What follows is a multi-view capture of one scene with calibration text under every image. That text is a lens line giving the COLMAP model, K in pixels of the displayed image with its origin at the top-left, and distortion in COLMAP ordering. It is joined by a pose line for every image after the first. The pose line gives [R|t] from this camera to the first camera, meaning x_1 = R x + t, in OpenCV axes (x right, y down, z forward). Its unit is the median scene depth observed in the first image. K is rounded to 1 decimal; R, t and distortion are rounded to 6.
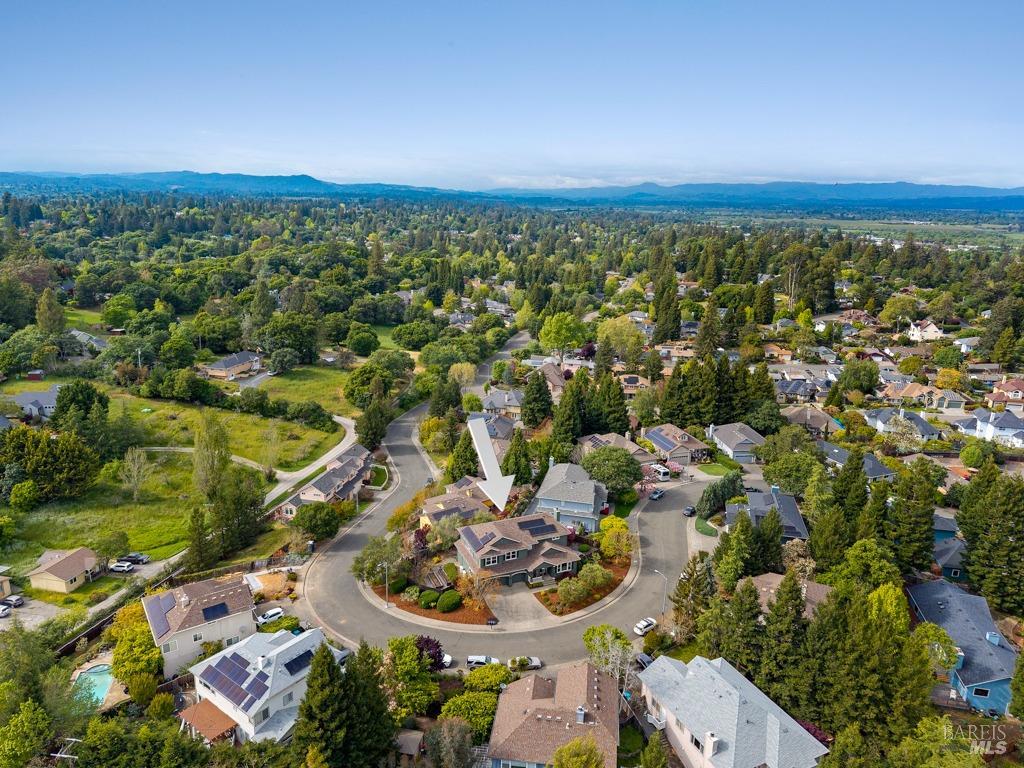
lens RADIAL K [[696.5, 0, 516.3], [0, 696.5, 378.2], [0, 0, 1]] dist [0.054643, -0.053339]
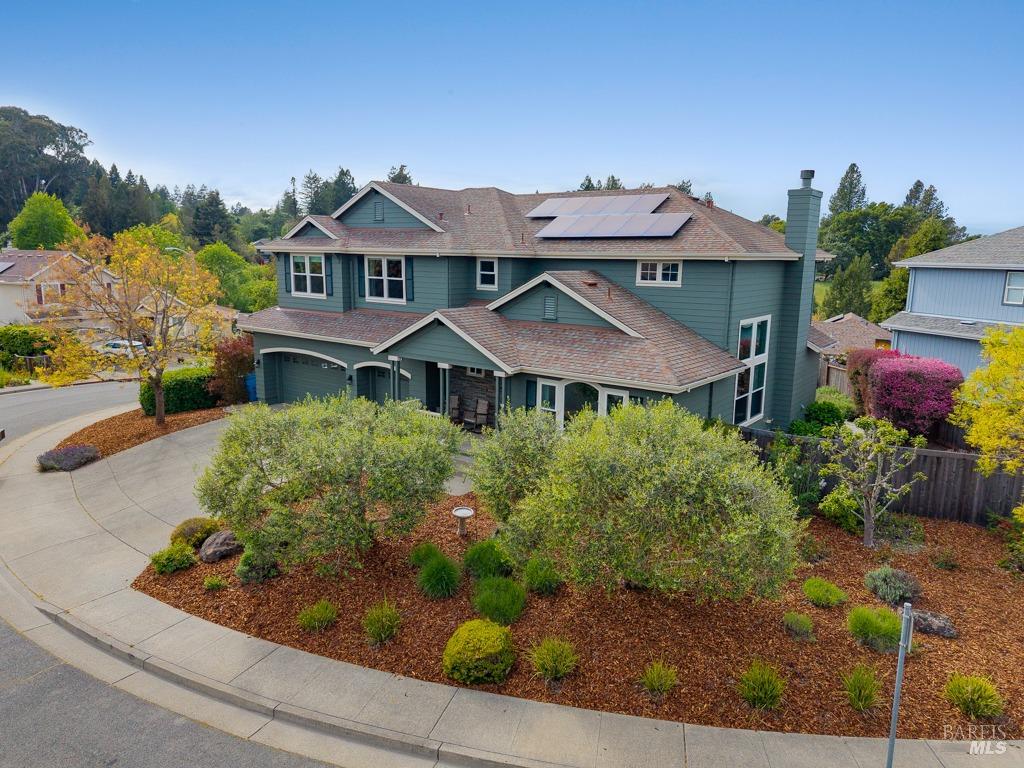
lens RADIAL K [[696.5, 0, 516.3], [0, 696.5, 378.2], [0, 0, 1]] dist [0.054643, -0.053339]
pose [[0.500409, 0.143278, -0.853851, 0.193014], [-0.228821, 0.973031, 0.029173, 0.267550], [0.835004, 0.180781, 0.519699, 0.931218]]
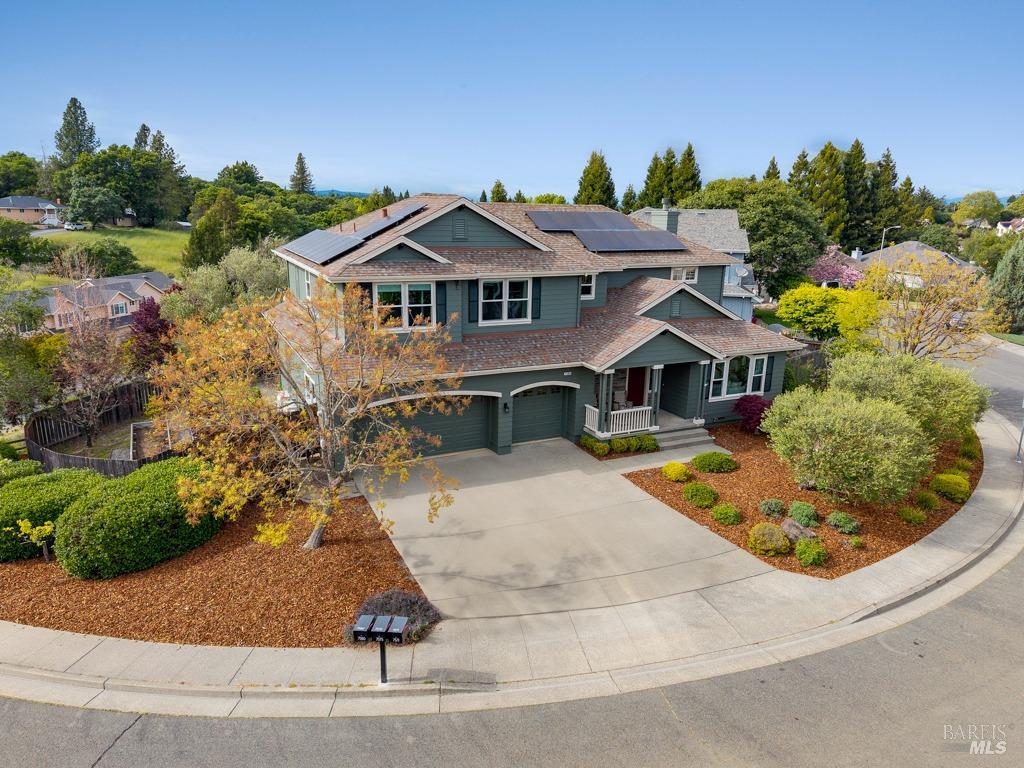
lens RADIAL K [[696.5, 0, 516.3], [0, 696.5, 378.2], [0, 0, 1]] dist [0.054643, -0.053339]
pose [[0.998256, -0.007681, 0.058540, -0.016399], [0.008515, 0.999866, -0.014005, 0.279493], [-0.058424, 0.014479, 0.998187, 0.796525]]
